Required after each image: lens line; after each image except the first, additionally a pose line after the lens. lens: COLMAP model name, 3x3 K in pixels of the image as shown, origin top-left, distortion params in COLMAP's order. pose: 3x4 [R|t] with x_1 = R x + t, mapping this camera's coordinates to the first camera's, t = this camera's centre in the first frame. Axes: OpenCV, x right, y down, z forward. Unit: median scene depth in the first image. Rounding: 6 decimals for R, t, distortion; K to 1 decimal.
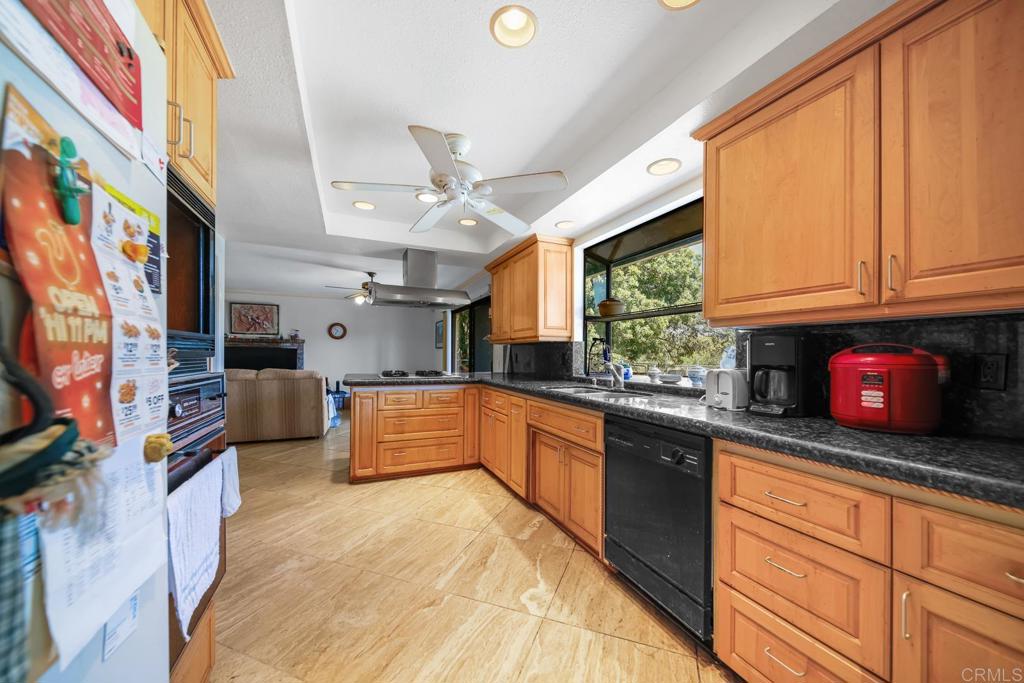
lens RADIAL K [[359.3, 0, 508.6], [0, 359.3, 352.1], [0, 0, 1]] dist [-0.002703, -0.001225]
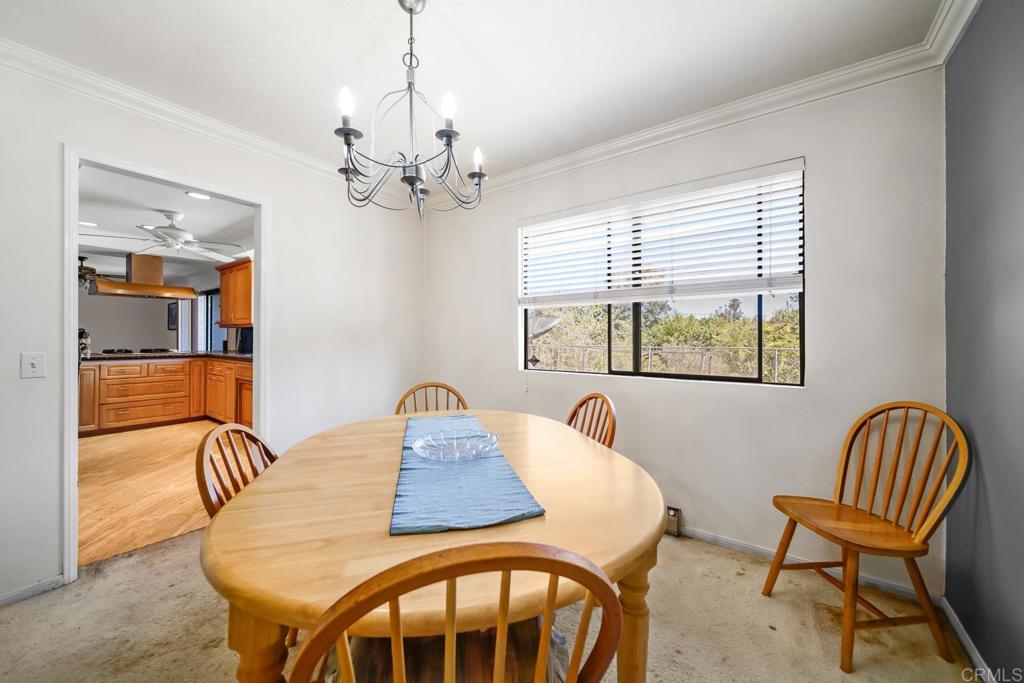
lens RADIAL K [[359.3, 0, 508.5], [0, 359.3, 333.7], [0, 0, 1]] dist [-0.002703, -0.001225]
pose [[0.854029, -0.000500, 0.520225, 0.205749], [0.000634, 1.000000, -0.000080, -0.000194], [-0.520224, 0.000398, 0.854030, -0.799844]]
